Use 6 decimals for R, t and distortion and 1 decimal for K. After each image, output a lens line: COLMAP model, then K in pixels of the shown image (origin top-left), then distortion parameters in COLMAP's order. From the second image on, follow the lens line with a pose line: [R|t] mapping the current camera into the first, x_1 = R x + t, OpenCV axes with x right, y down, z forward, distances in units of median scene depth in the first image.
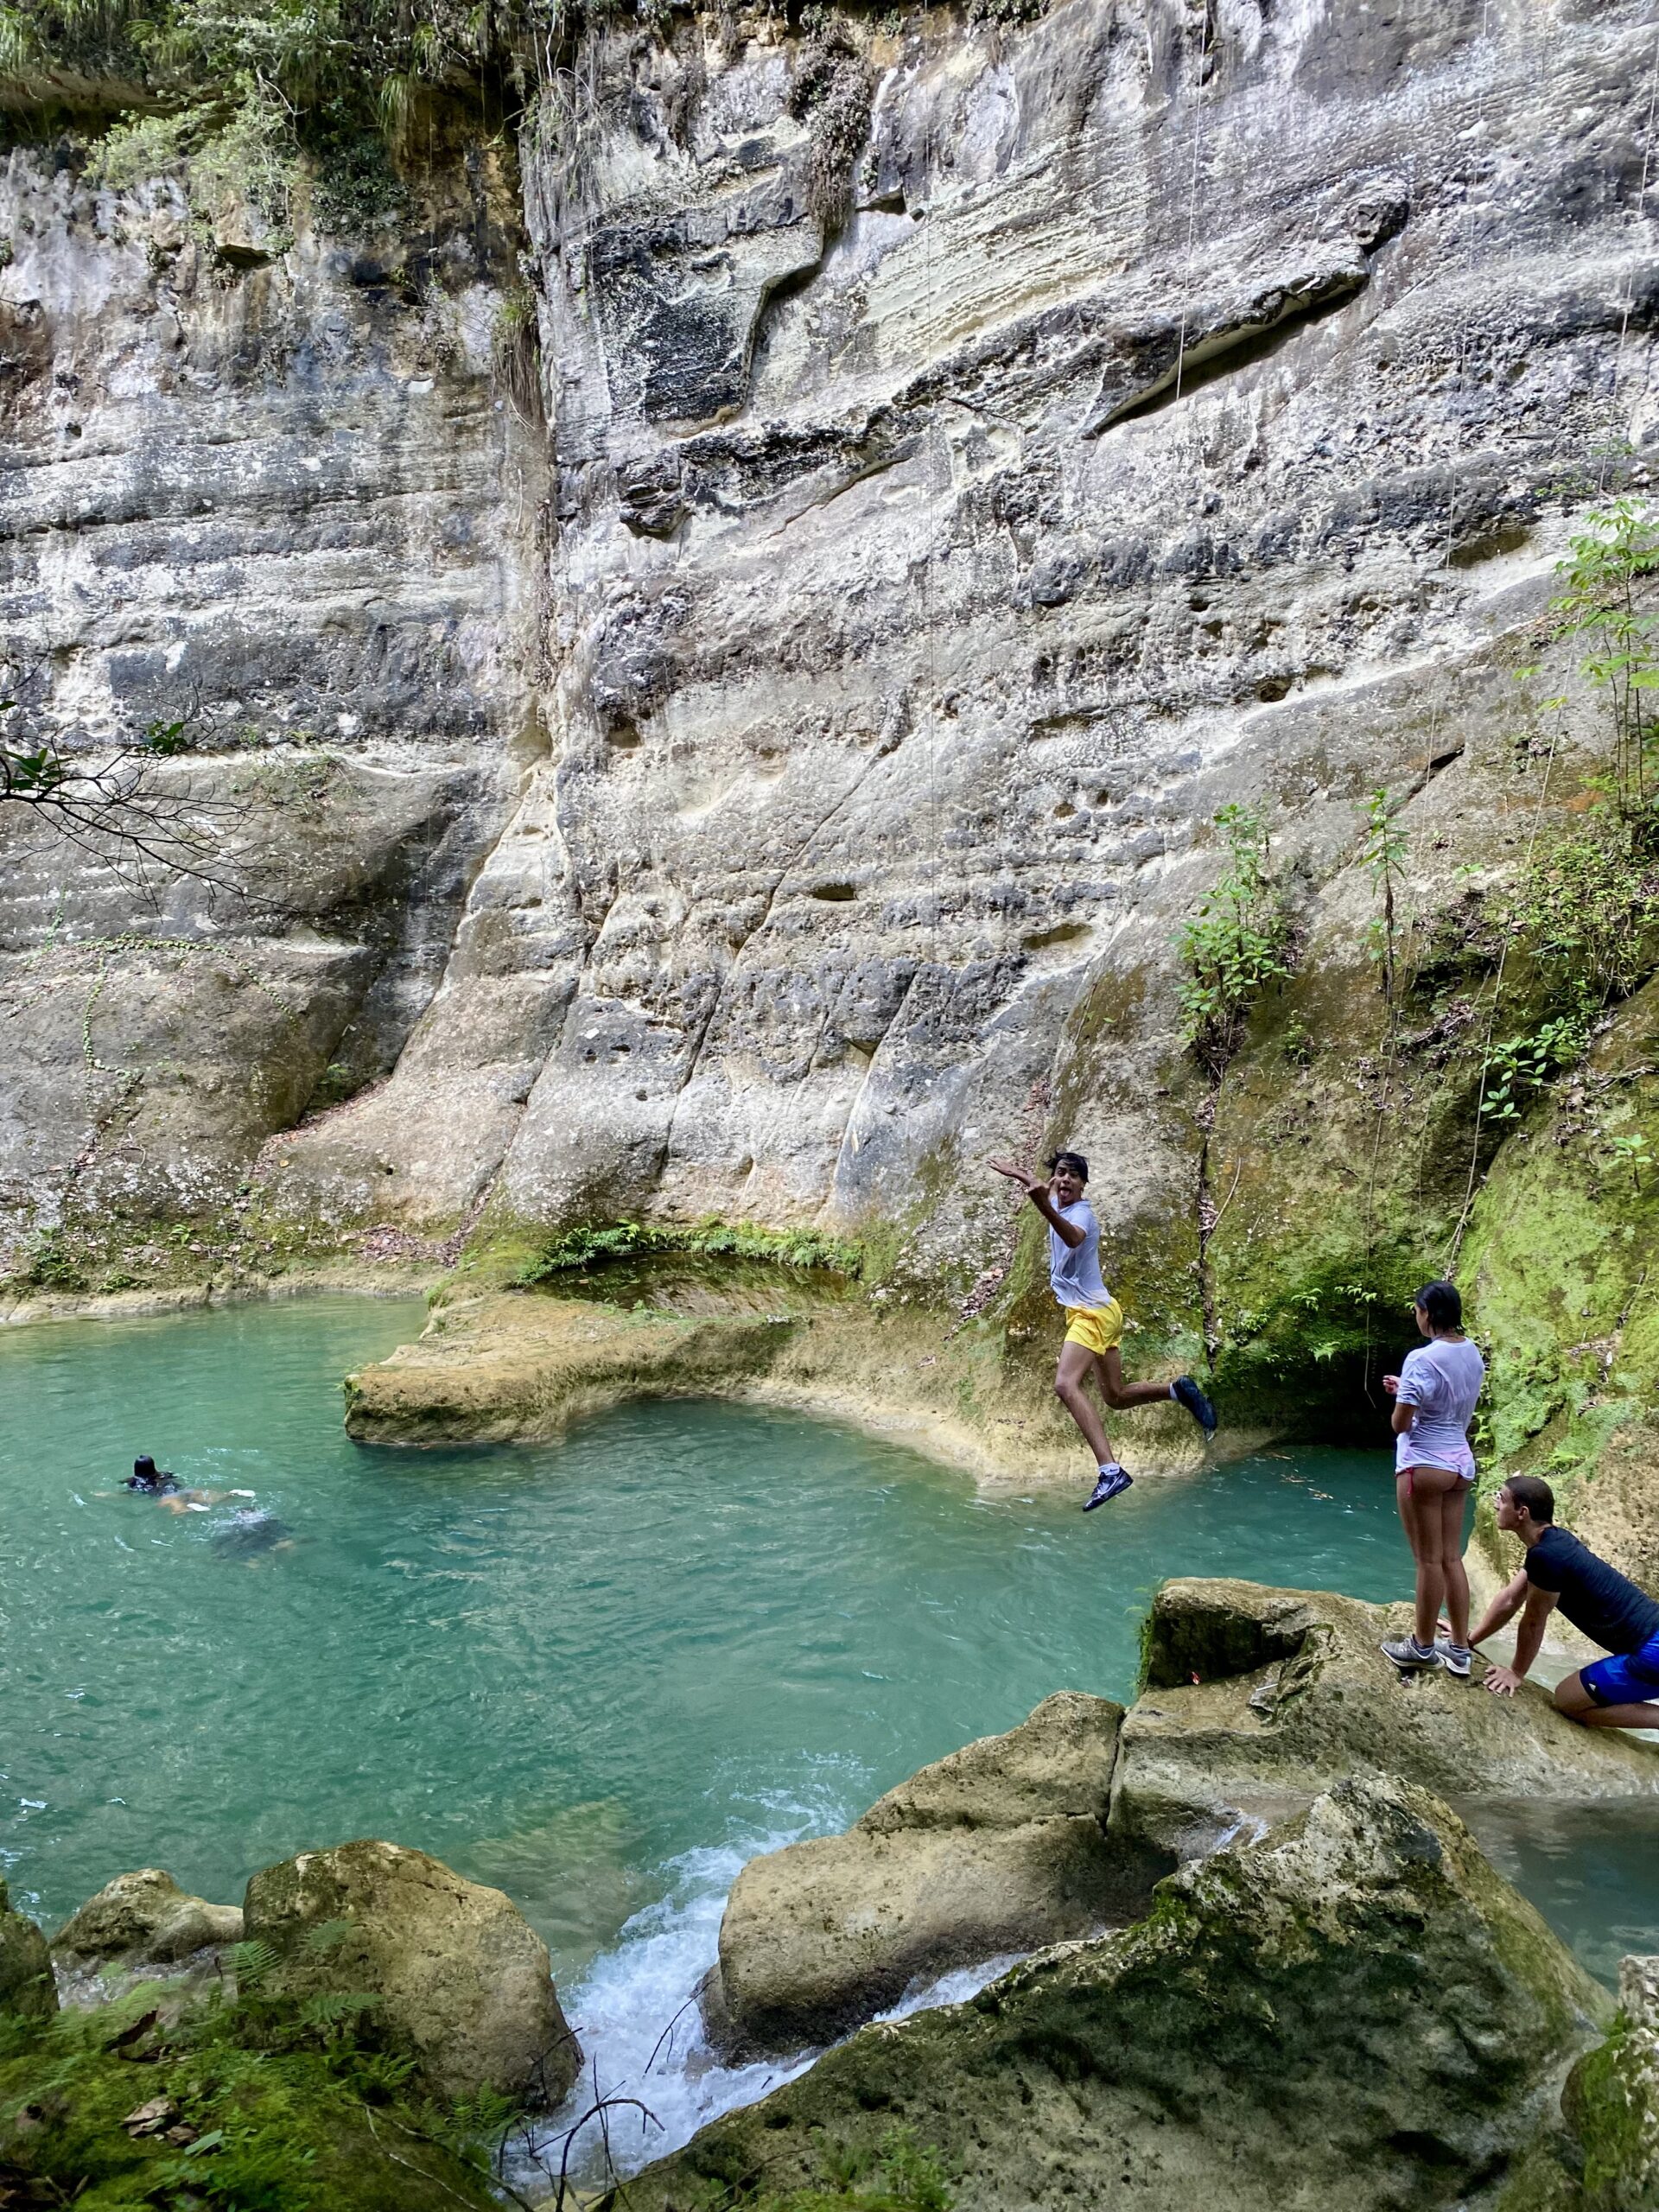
lens RADIAL K [[1626.2, 0, 829.5], [0, 1626.2, 1106.0], [0, 0, 1]] dist [0.010963, -0.019203]
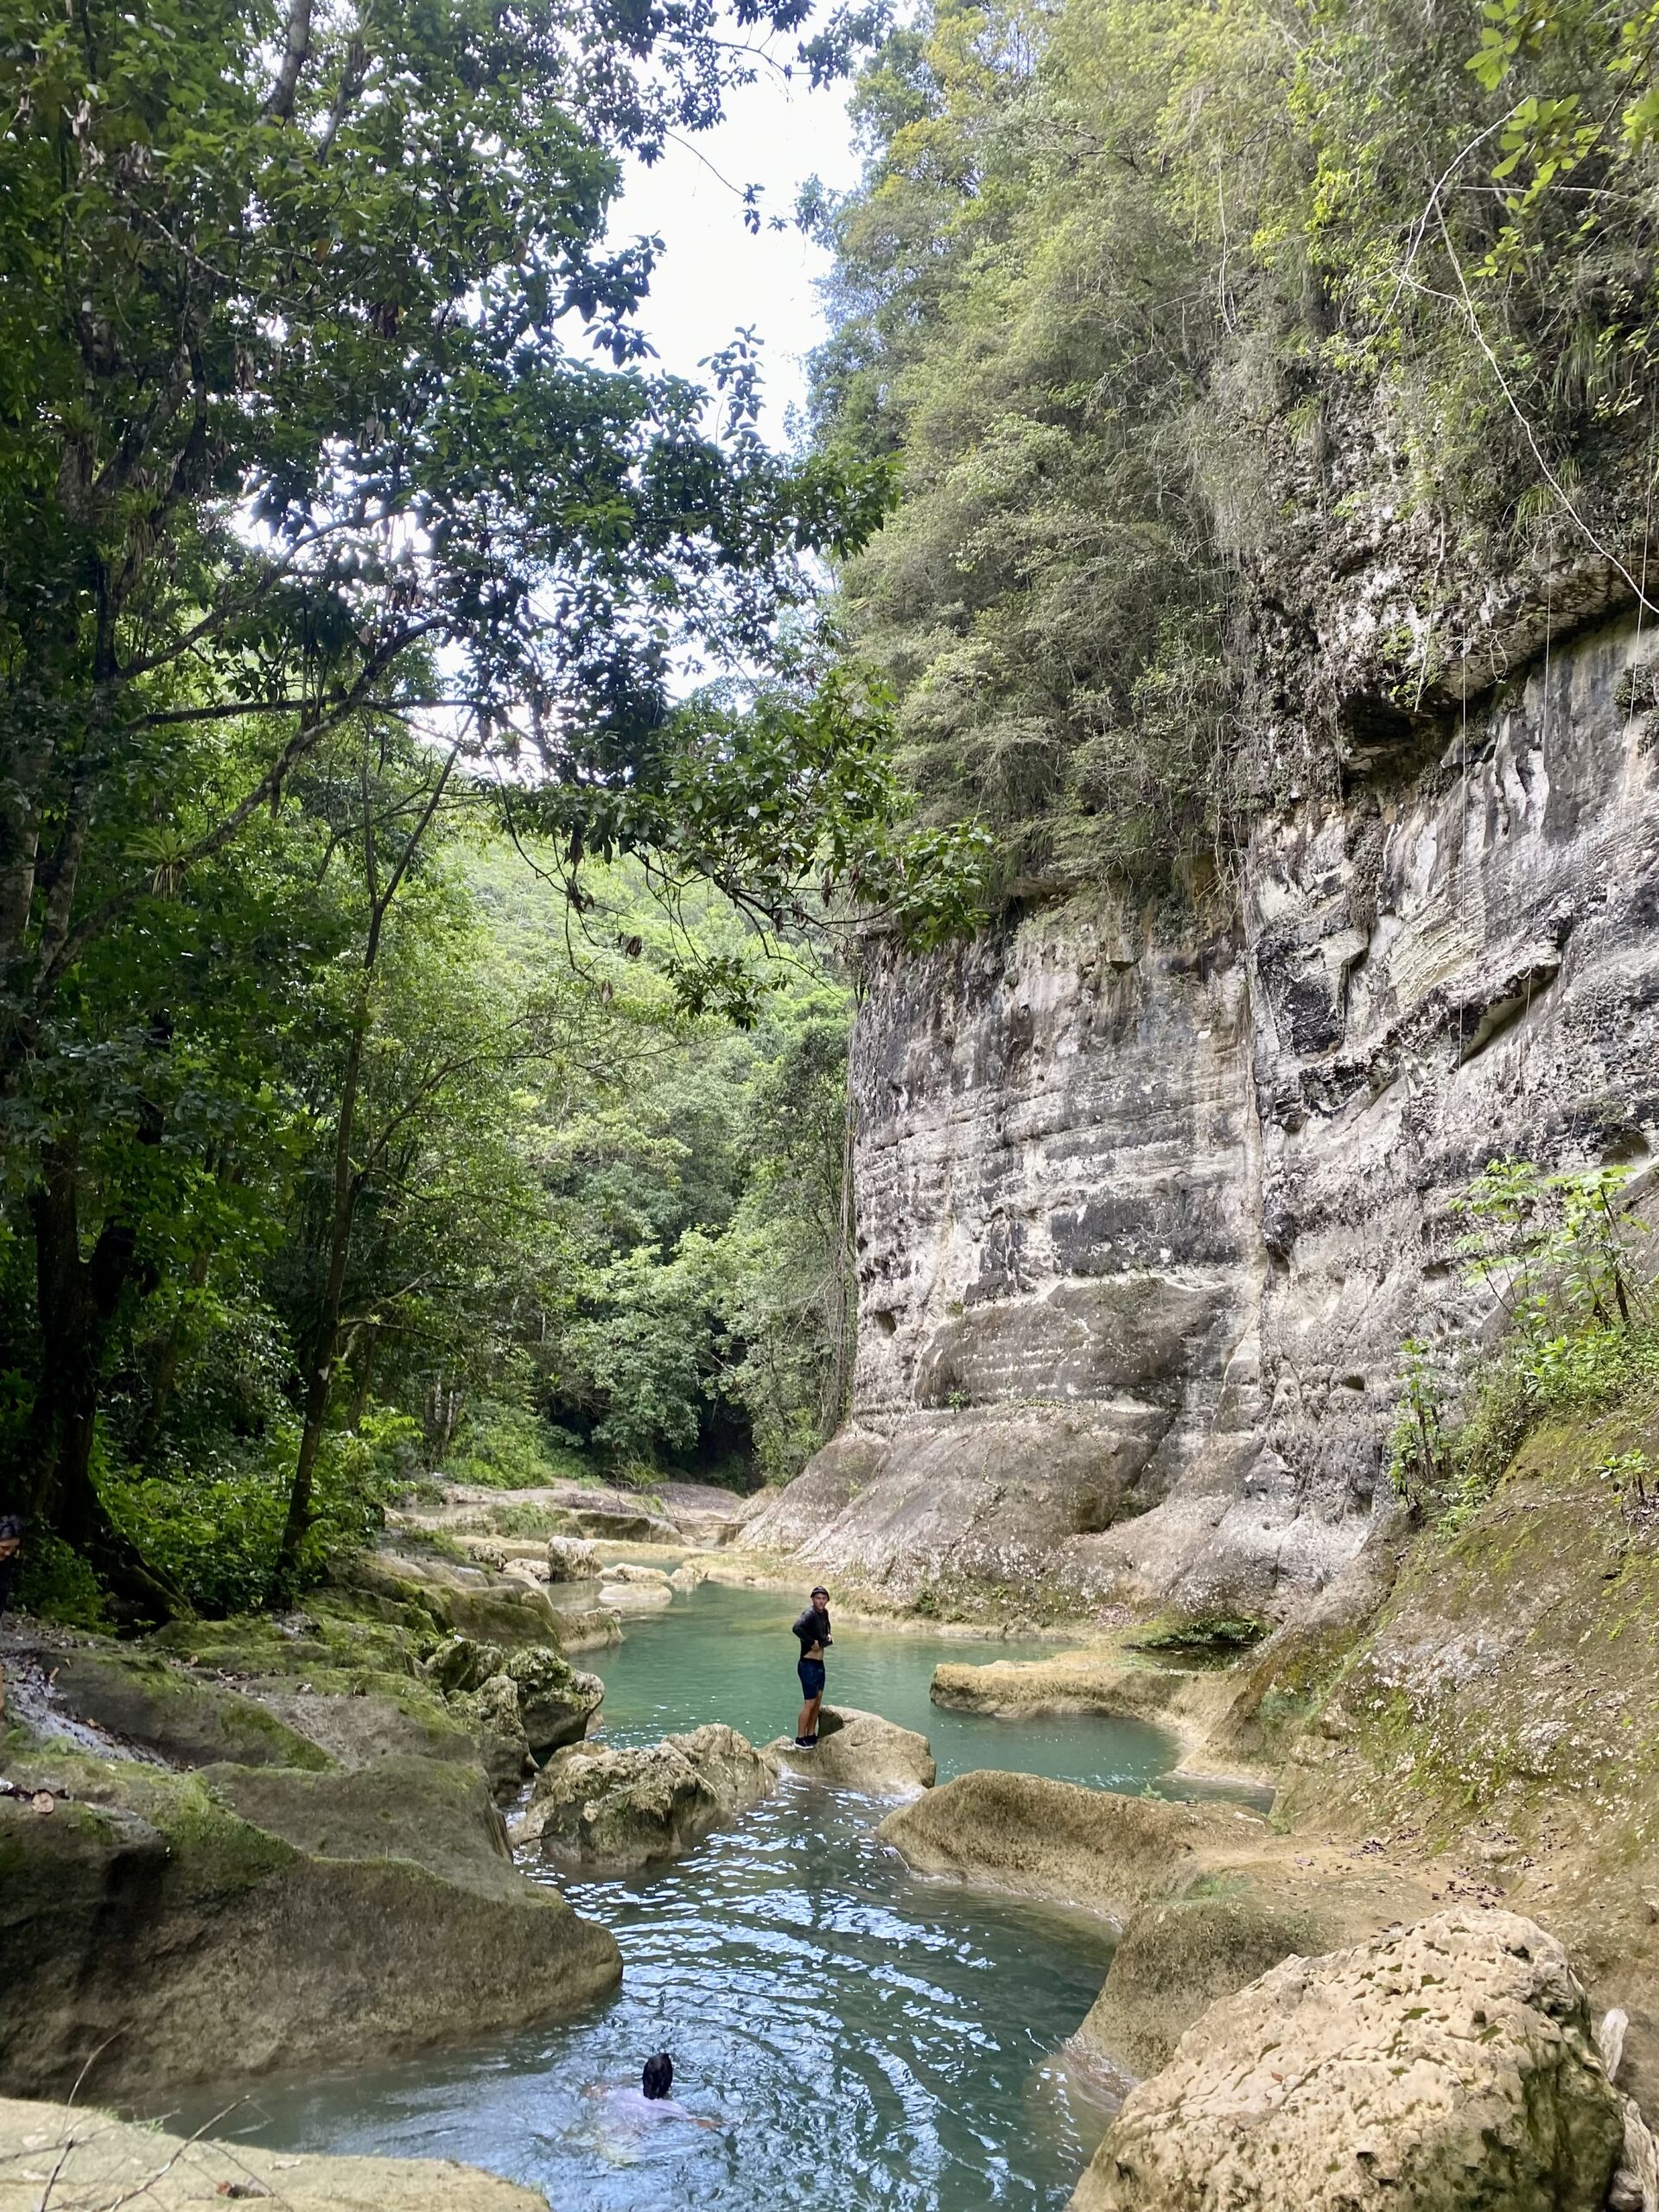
lens RADIAL K [[1626.2, 0, 829.5], [0, 1626.2, 1106.0], [0, 0, 1]] dist [0.010963, -0.019203]
pose [[0.702673, -0.102122, -0.704146, 0.644490], [-0.081615, 0.971545, -0.222348, -0.015273], [0.706816, 0.213707, 0.674344, -0.284890]]
